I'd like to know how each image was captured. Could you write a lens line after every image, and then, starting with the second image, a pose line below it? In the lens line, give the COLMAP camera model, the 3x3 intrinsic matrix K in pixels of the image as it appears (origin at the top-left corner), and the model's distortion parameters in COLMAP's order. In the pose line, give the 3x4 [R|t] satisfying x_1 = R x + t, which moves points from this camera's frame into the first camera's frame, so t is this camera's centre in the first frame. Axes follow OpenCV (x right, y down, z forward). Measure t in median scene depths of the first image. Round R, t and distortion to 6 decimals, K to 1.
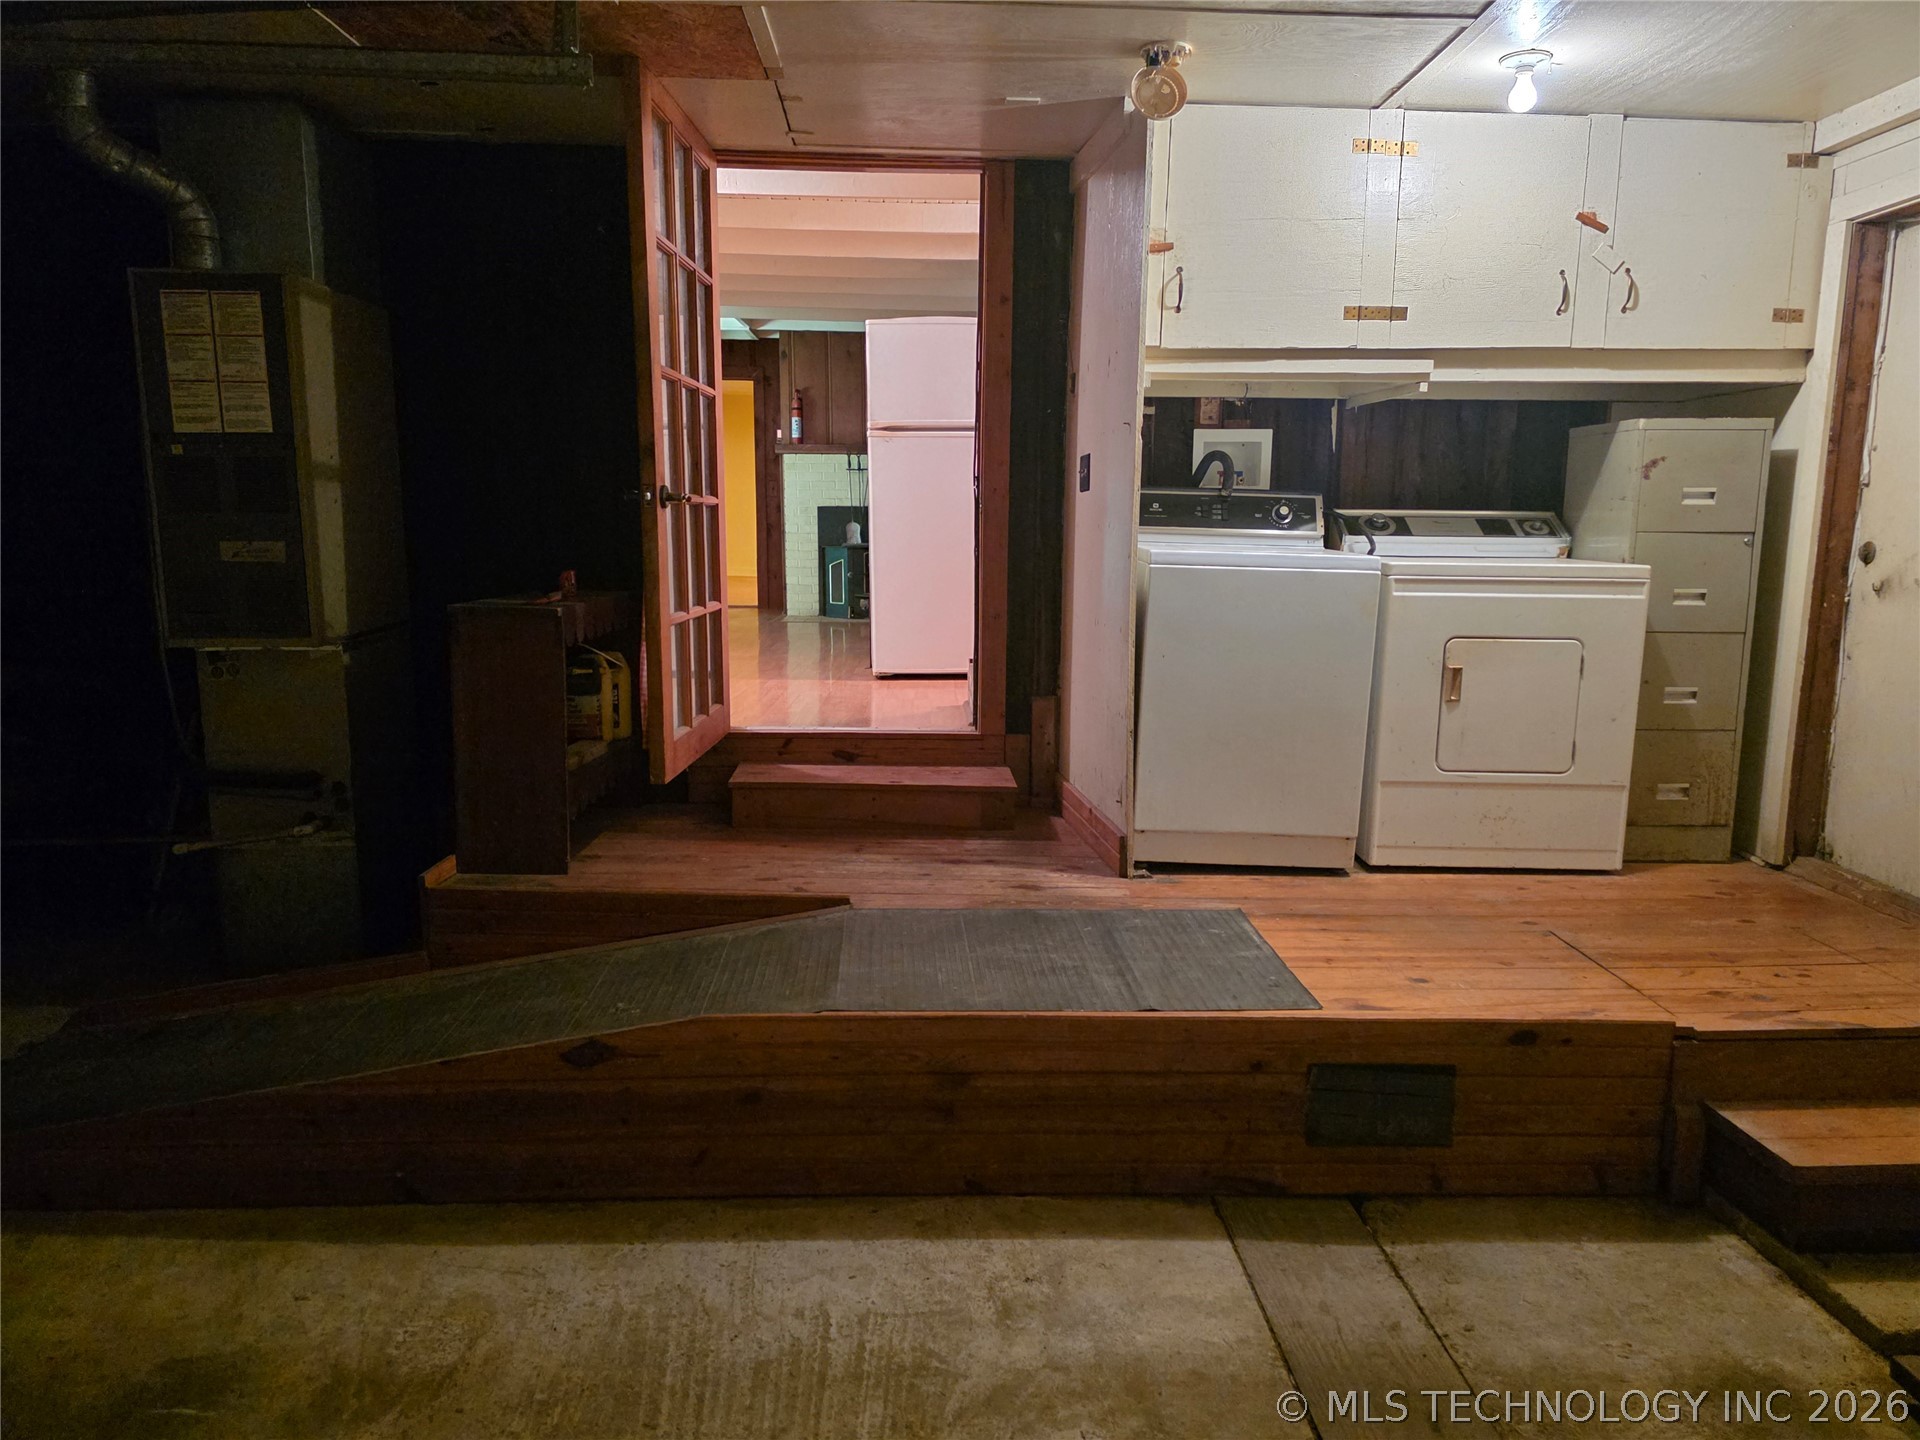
lens RADIAL K [[1278.6, 0, 963.4], [0, 1278.6, 725.6], [0, 0, 1]] dist [0.066391, -0.061084]
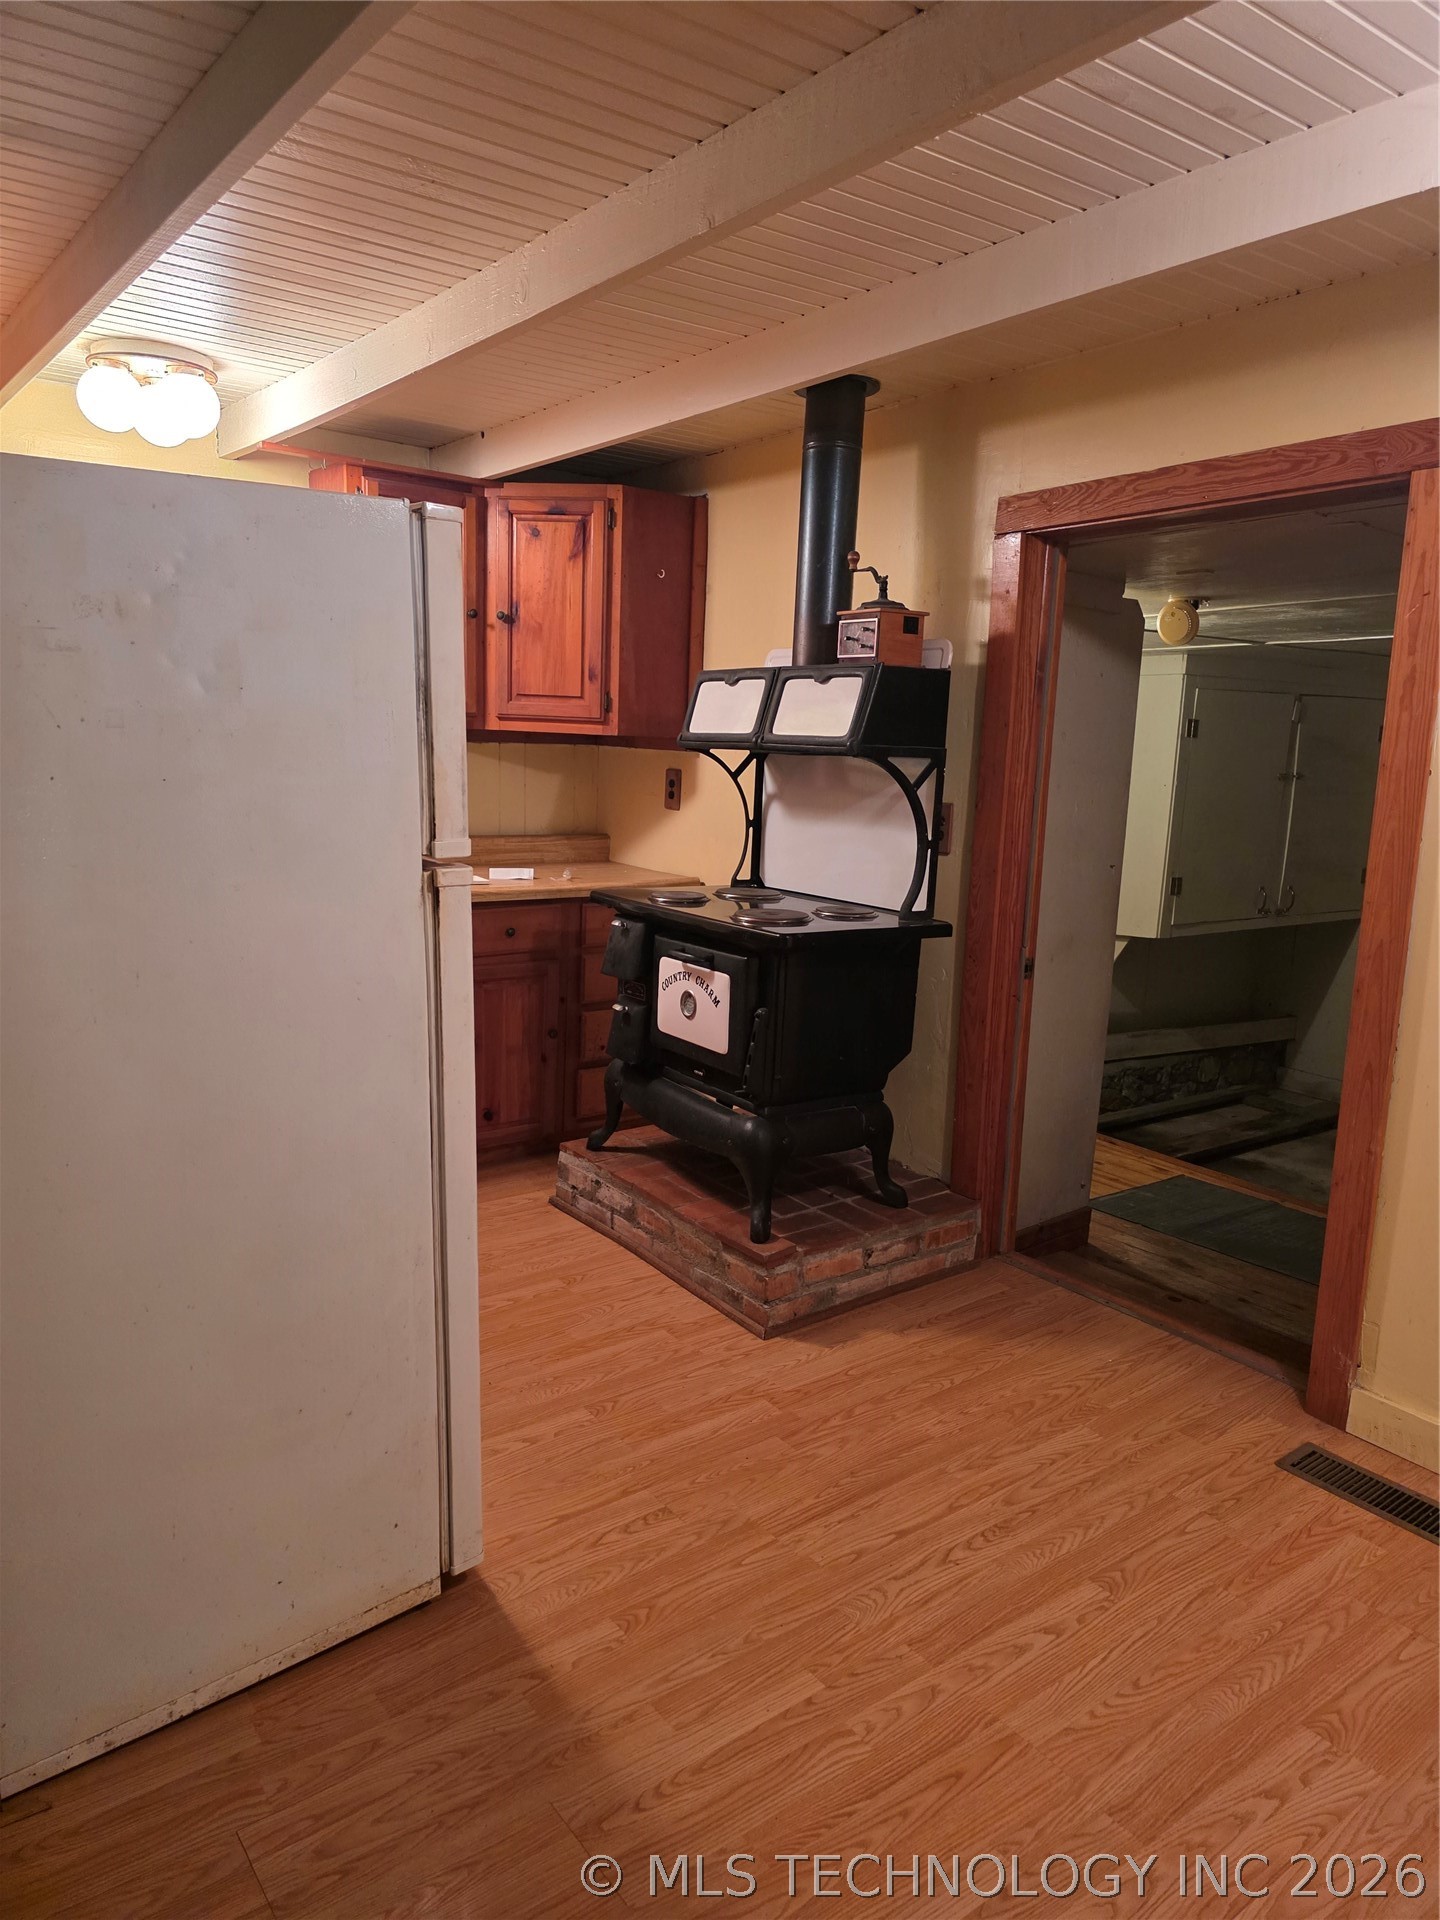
lens RADIAL K [[1278.6, 0, 712.9], [0, 1278.6, 957.5], [0, 0, 1]] dist [0.066391, -0.061084]
pose [[-0.561964, -0.163512, 0.810839, -0.727411], [0.099149, 0.959883, 0.262285, -0.579139], [-0.821198, 0.227788, -0.523208, 2.219113]]
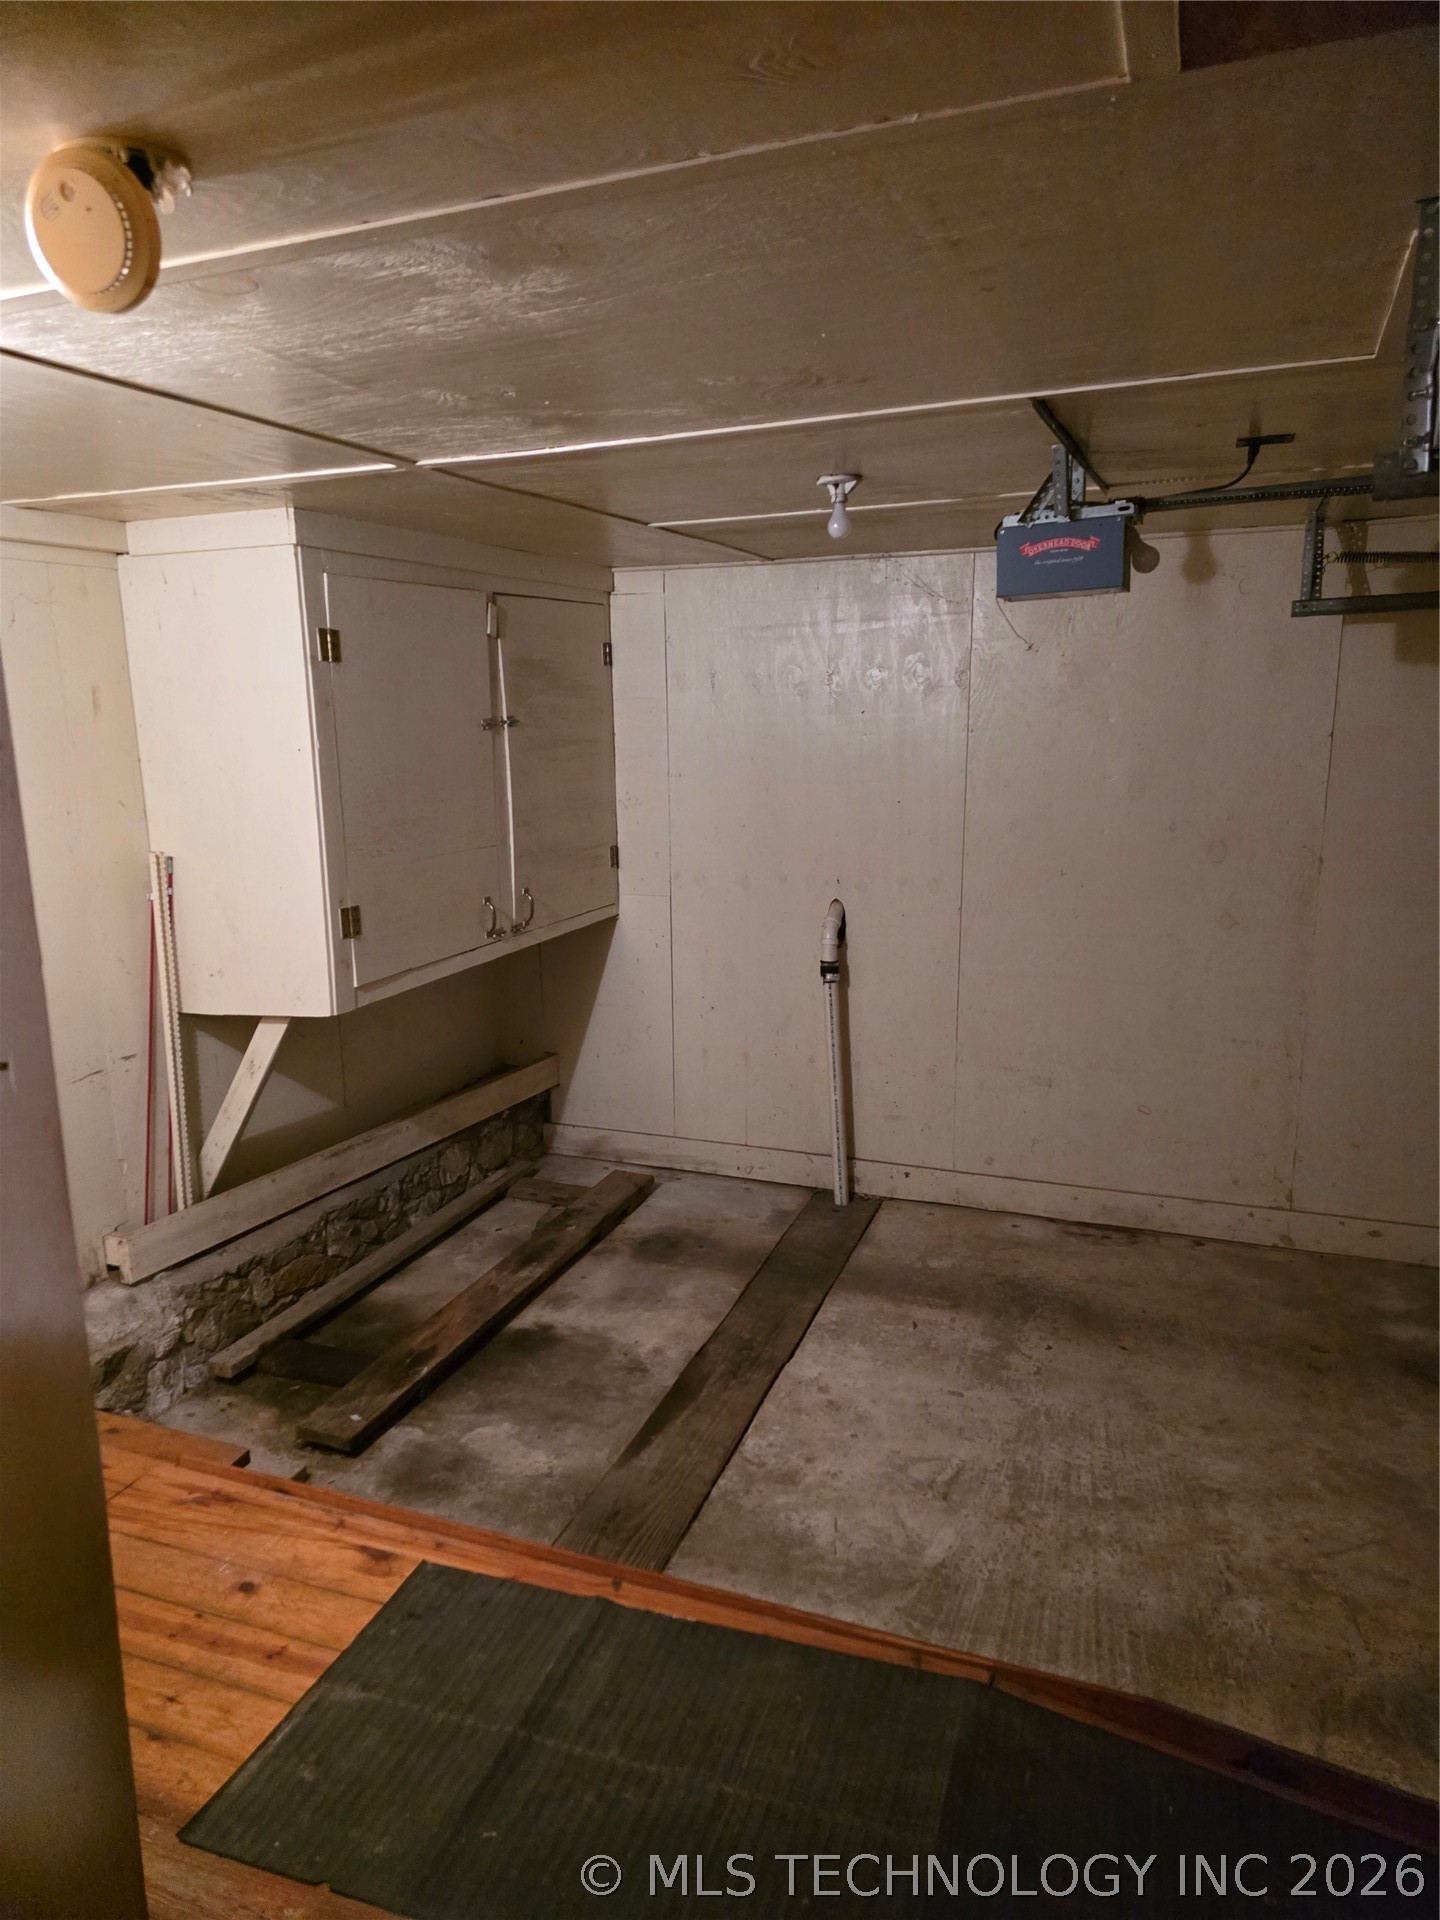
lens RADIAL K [[1278.6, 0, 704.5], [0, 1278.6, 951.3], [0, 0, 1]] dist [0.066391, -0.061084]
pose [[-0.922947, -0.063172, 0.379708, -0.198929], [0.075860, 0.937245, 0.340319, -0.426010], [-0.377378, 0.342901, -0.860235, 1.398877]]
